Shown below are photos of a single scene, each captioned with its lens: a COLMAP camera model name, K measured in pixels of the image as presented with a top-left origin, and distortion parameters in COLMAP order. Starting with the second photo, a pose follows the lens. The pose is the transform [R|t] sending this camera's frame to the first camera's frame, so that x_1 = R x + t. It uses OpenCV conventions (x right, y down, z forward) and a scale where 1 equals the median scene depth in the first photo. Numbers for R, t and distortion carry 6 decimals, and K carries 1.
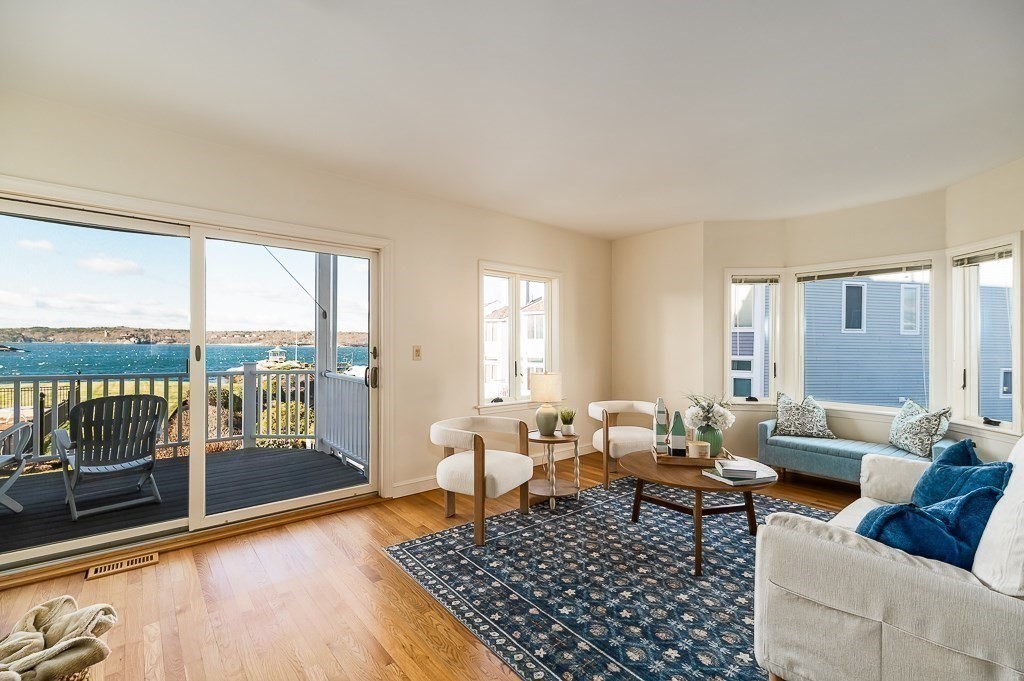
lens RADIAL K [[446.6, 0, 518.0], [0, 446.6, 343.4], [0, 0, 1]] dist [0.003325, 0.001064]
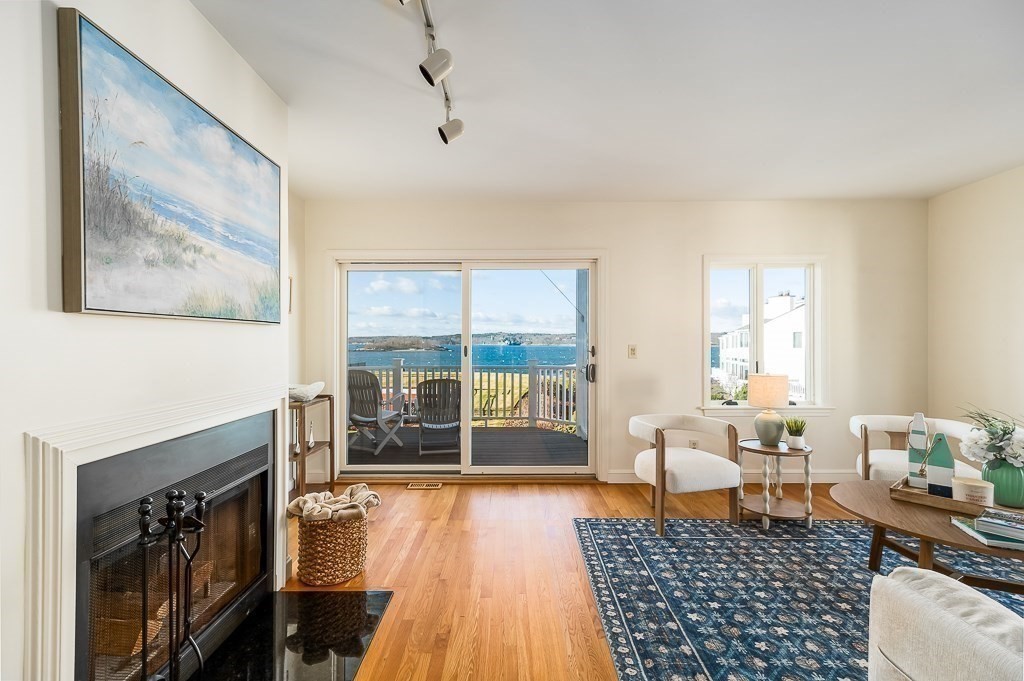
lens RADIAL K [[446.6, 0, 509.7], [0, 446.6, 343.1], [0, 0, 1]] dist [0.003325, 0.001064]
pose [[0.762141, -0.010044, -0.647333, 0.297703], [0.010212, 0.999942, -0.003492, 0.002588], [0.647331, -0.003949, 0.762199, 0.003170]]
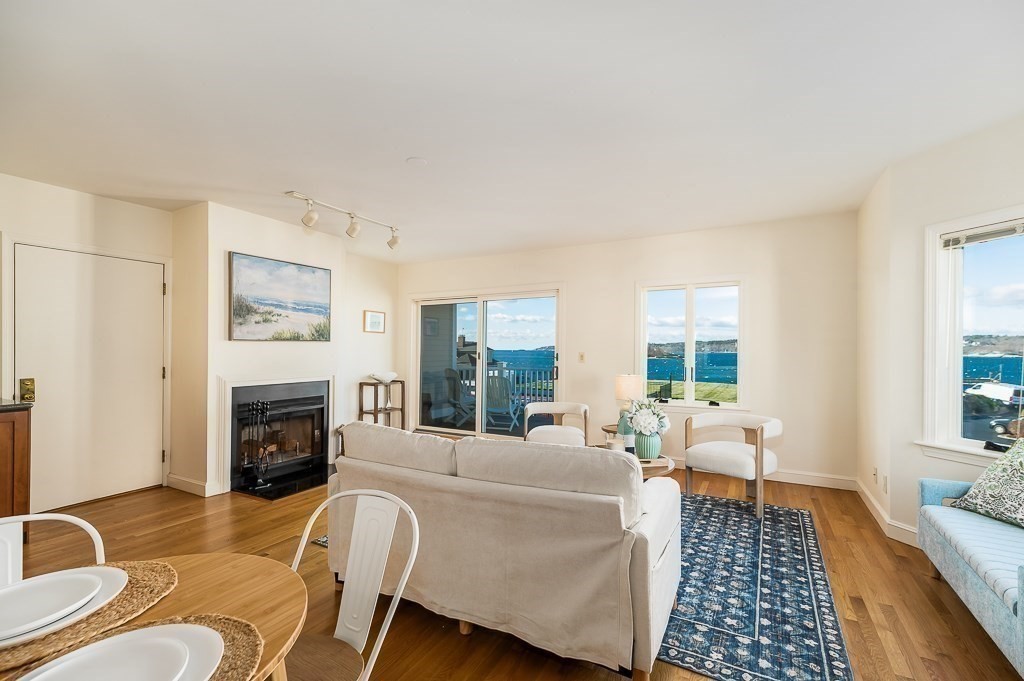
lens RADIAL K [[446.6, 0, 510.4], [0, 446.6, 344.1], [0, 0, 1]] dist [0.003325, 0.001064]
pose [[0.350232, -0.020161, -0.936446, 1.270588], [0.002857, 0.999787, -0.020456, 0.009875], [0.936659, 0.004489, 0.350215, 0.364711]]
